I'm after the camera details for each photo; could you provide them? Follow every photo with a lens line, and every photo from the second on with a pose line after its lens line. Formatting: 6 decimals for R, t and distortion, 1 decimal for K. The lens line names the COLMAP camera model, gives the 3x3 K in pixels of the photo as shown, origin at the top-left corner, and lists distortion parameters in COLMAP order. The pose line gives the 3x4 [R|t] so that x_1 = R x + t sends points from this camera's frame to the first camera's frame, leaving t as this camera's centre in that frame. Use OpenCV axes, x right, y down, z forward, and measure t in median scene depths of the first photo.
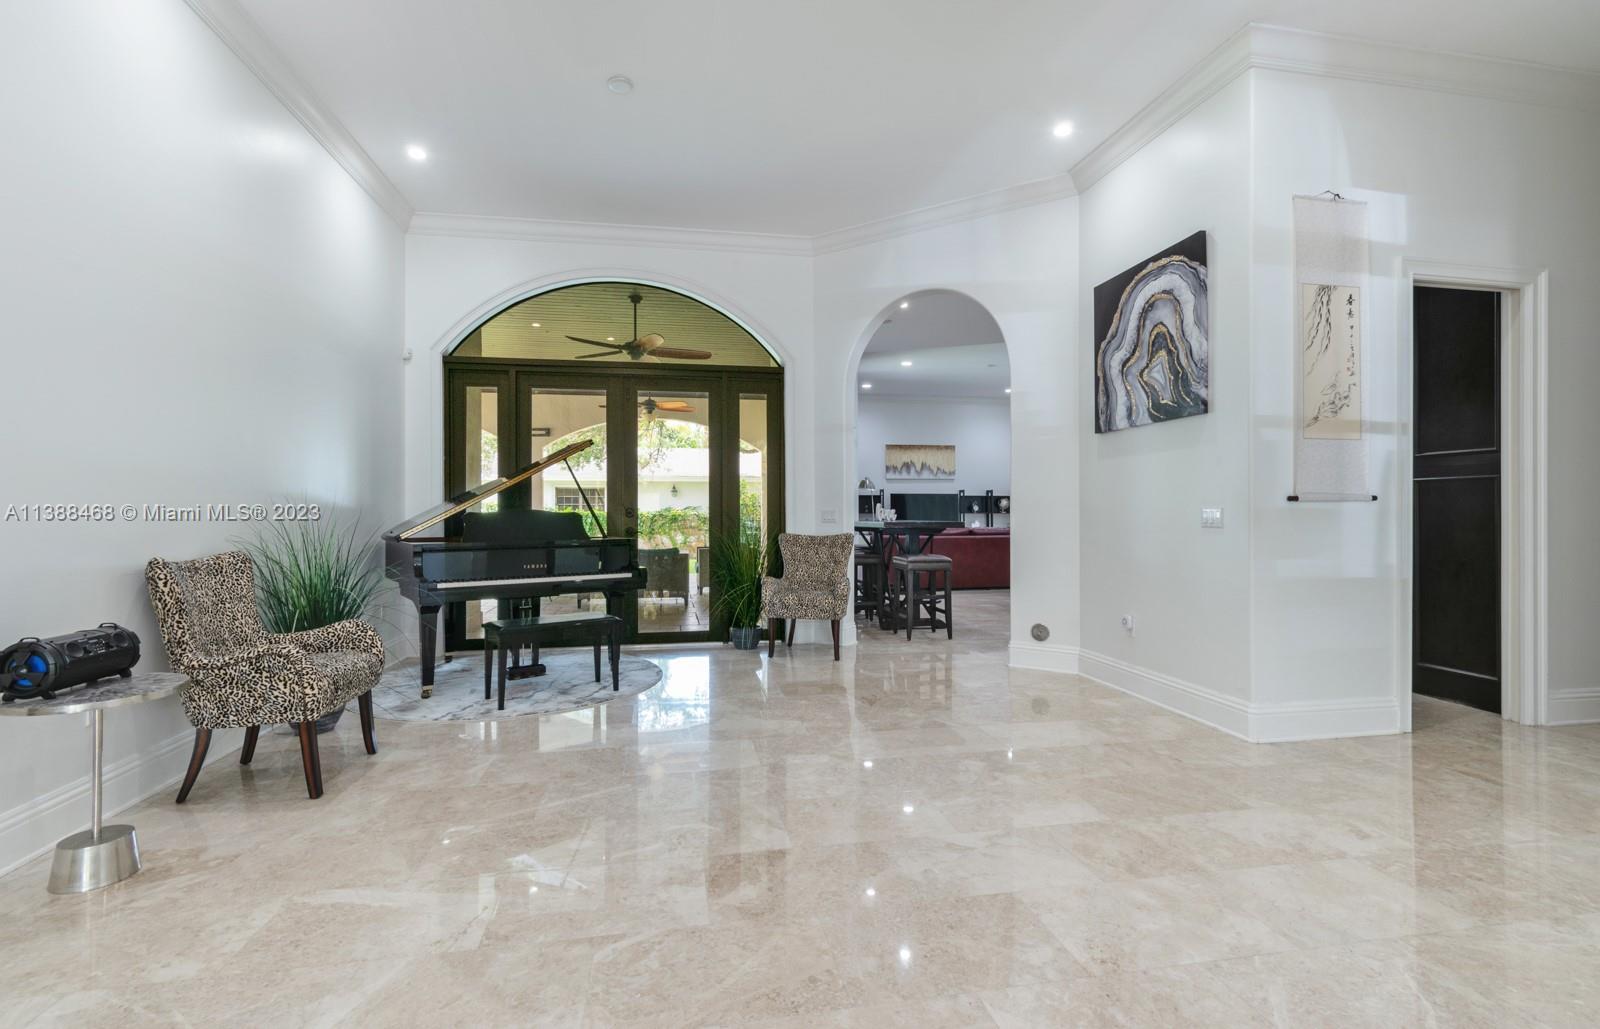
lens RADIAL K [[718.9, 0, 797.9], [0, 718.9, 530.3], [0, 0, 1]] dist [0.001101, 0.000074]
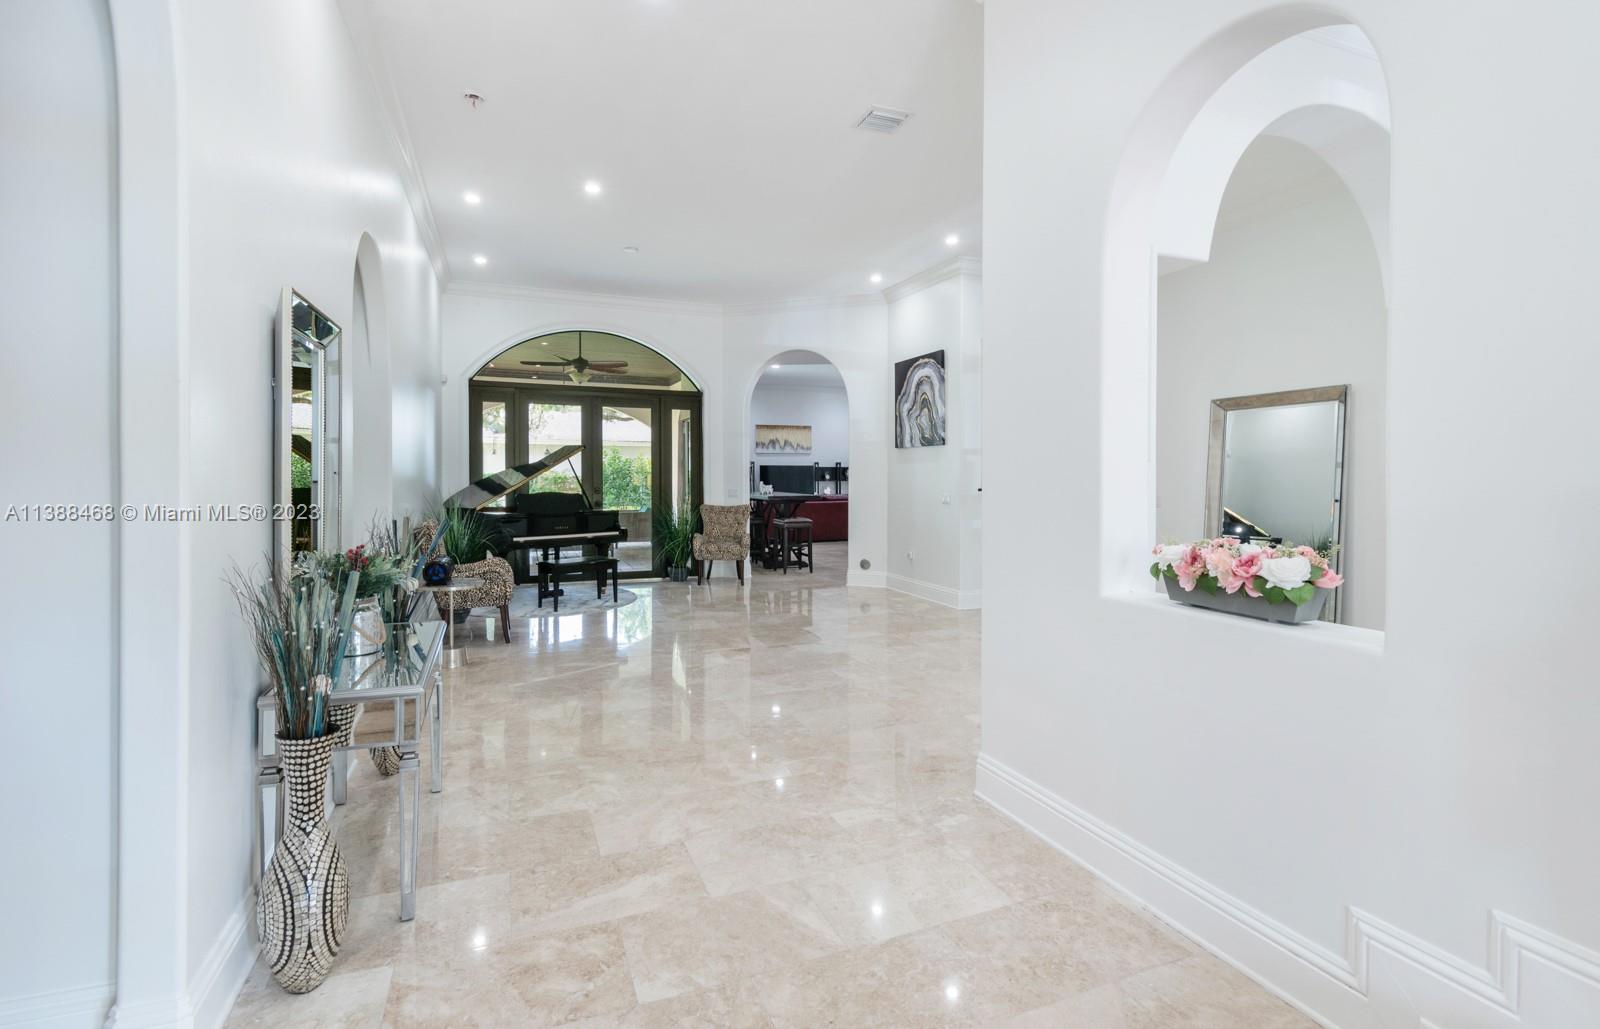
lens RADIAL K [[754.5, 0, 802.2], [0, 754.5, 490.1], [0, 0, 1]] dist [-0.000144, 0.000002]
pose [[0.978110, -0.000627, 0.208085, -0.153869], [-0.000379, 0.999988, 0.004797, -0.034825], [-0.208086, -0.004771, 0.978099, -0.613101]]
